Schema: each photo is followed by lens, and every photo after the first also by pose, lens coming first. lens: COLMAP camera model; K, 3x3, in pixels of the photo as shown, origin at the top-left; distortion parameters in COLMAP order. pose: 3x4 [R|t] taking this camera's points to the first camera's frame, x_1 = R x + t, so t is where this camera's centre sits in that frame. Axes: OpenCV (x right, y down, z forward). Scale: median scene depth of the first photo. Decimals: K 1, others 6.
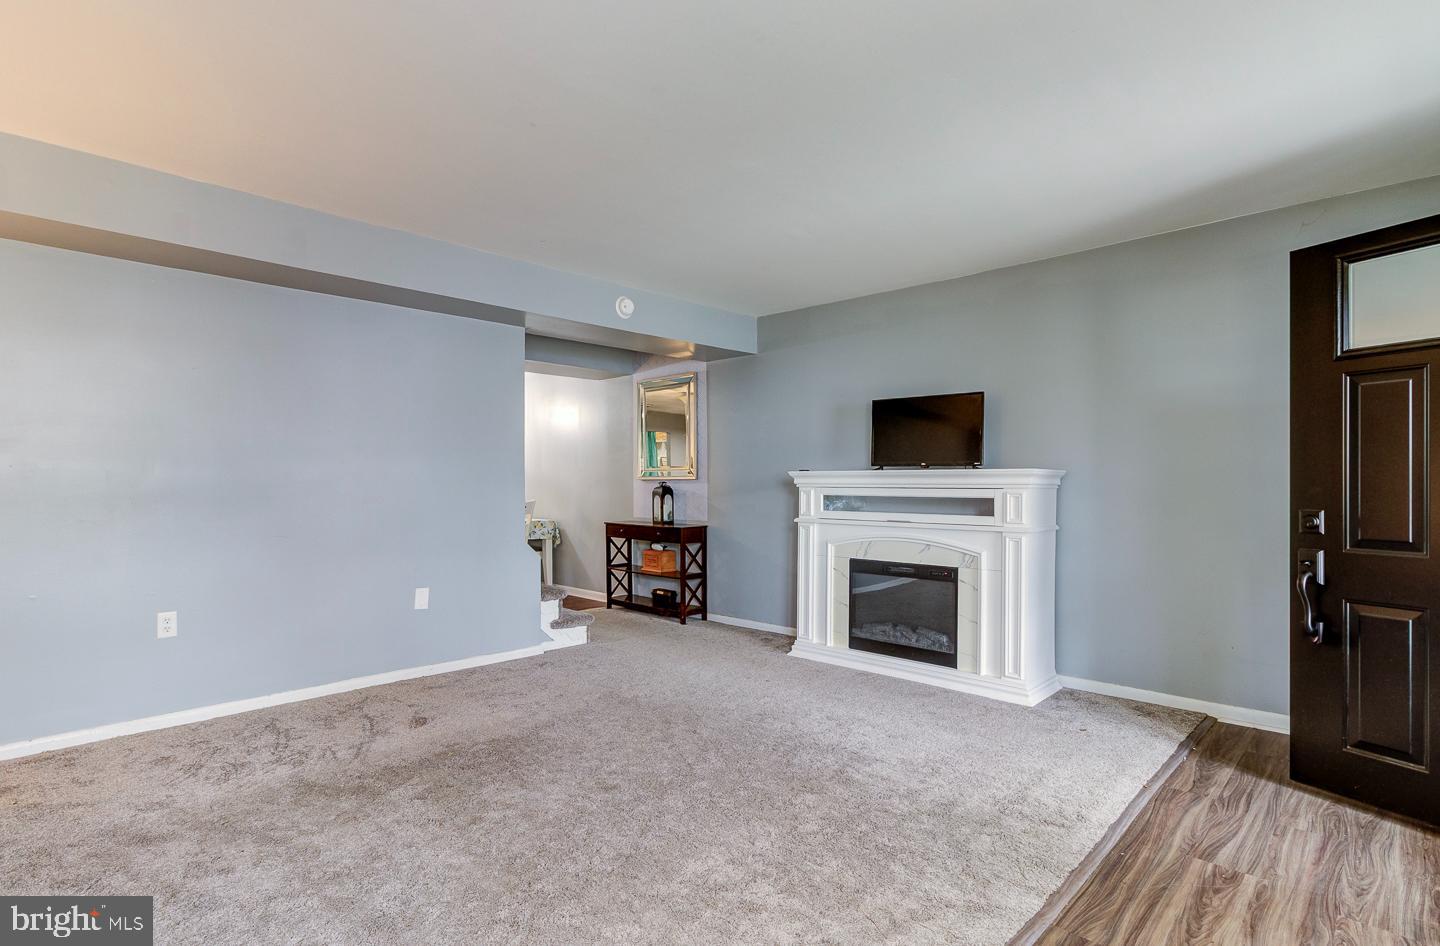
lens RADIAL K [[711.7, 0, 720.0], [0, 711.7, 473.0], [0, 0, 1]] dist [0.001063, 0.000257]
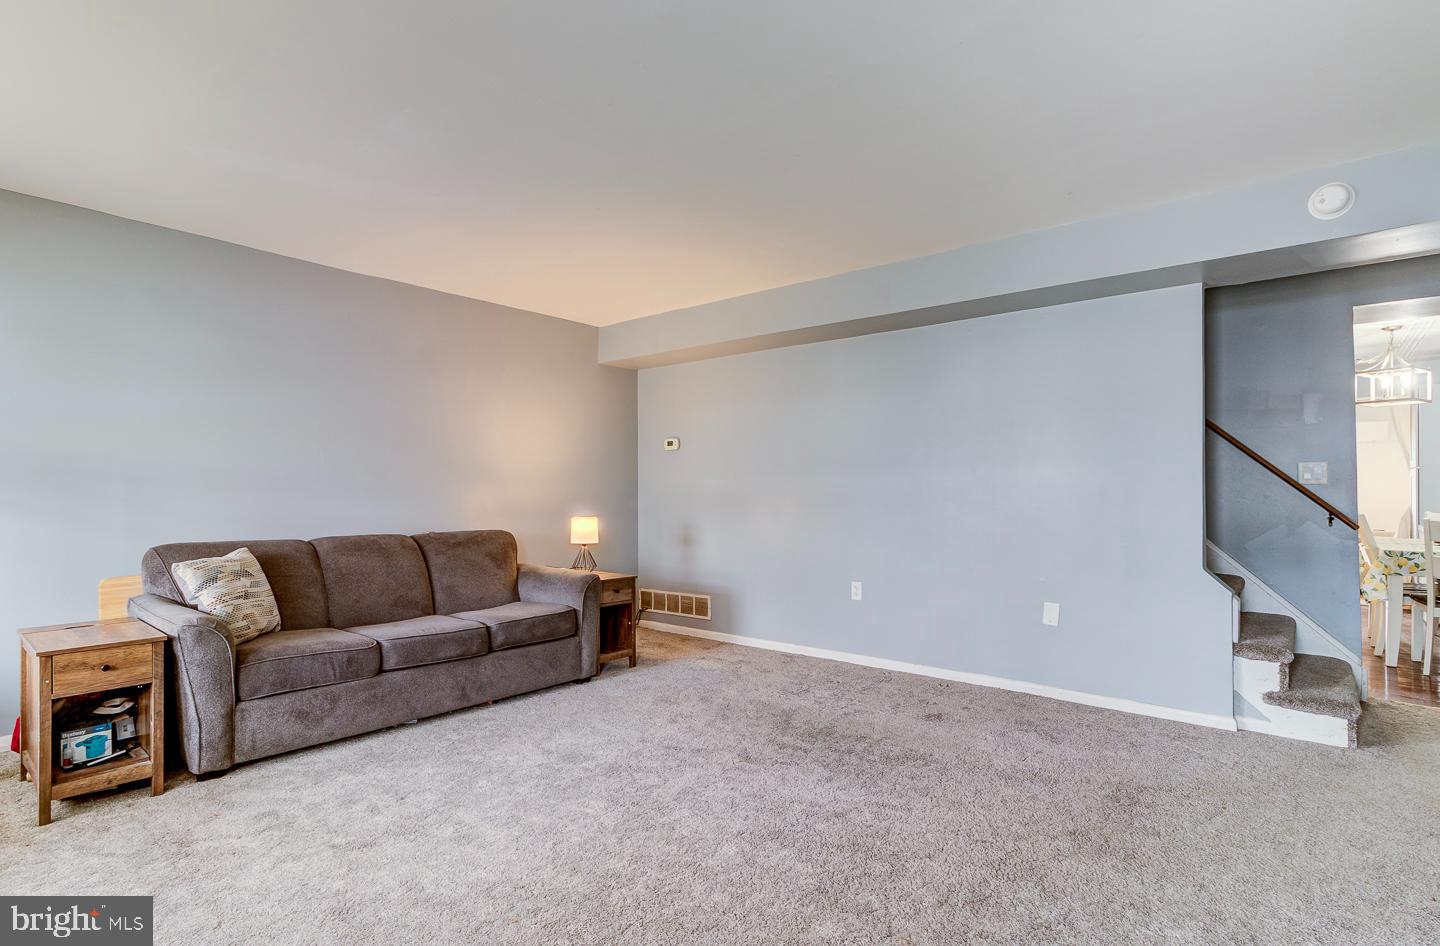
lens RADIAL K [[711.7, 0, 720.0], [0, 711.7, 473.0], [0, 0, 1]] dist [0.001063, 0.000257]
pose [[0.074879, -0.031794, -0.996686, 0.507733], [0.007333, 0.999482, -0.031332, 0.017073], [0.997166, -0.004962, 0.075074, 0.510968]]
